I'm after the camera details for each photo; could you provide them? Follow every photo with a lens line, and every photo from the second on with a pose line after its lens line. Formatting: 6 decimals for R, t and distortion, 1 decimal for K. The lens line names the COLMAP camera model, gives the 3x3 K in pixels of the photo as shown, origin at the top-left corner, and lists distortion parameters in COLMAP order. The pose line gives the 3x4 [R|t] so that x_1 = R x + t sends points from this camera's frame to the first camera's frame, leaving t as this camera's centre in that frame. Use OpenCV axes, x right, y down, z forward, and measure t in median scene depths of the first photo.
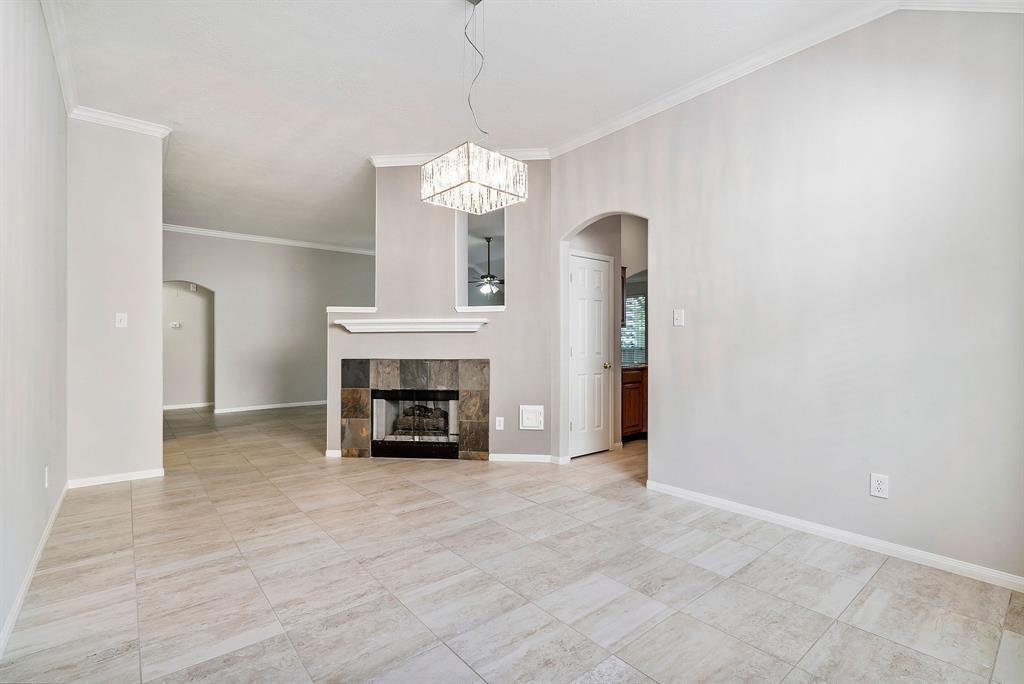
lens RADIAL K [[472.9, 0, 511.3], [0, 472.9, 344.8], [0, 0, 1]] dist [-0.002000, 0.001447]
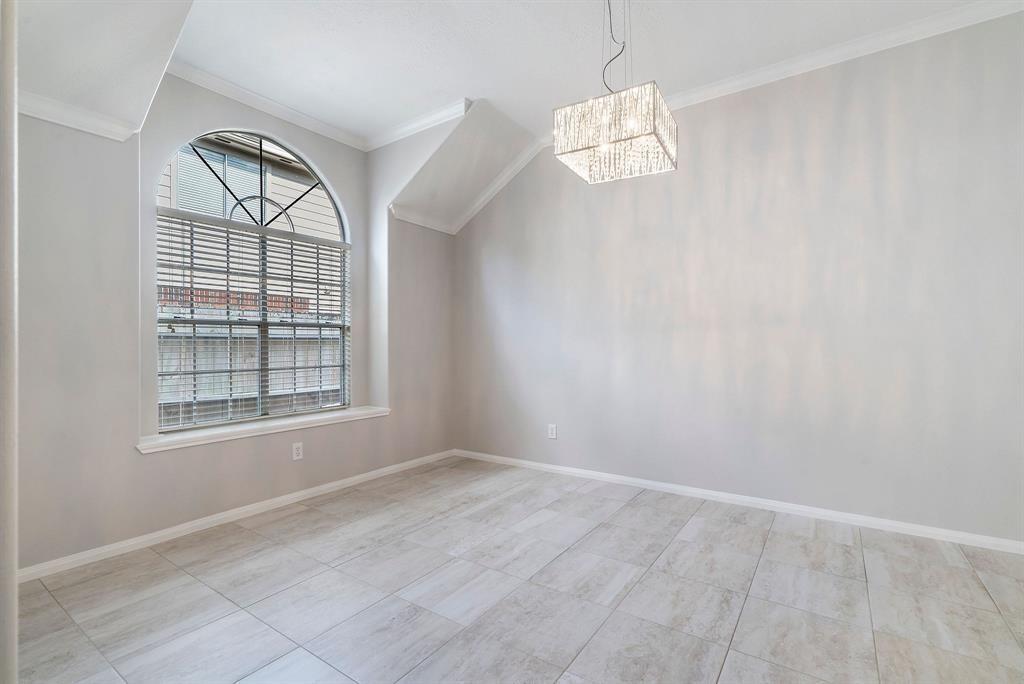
lens RADIAL K [[472.9, 0, 512.2], [0, 472.9, 342.4], [0, 0, 1]] dist [-0.002000, 0.001447]
pose [[-0.963615, 0.001310, -0.267290, 0.331488], [0.001763, 0.999997, -0.001455, -0.006060], [0.267287, -0.001874, -0.963615, 1.854403]]
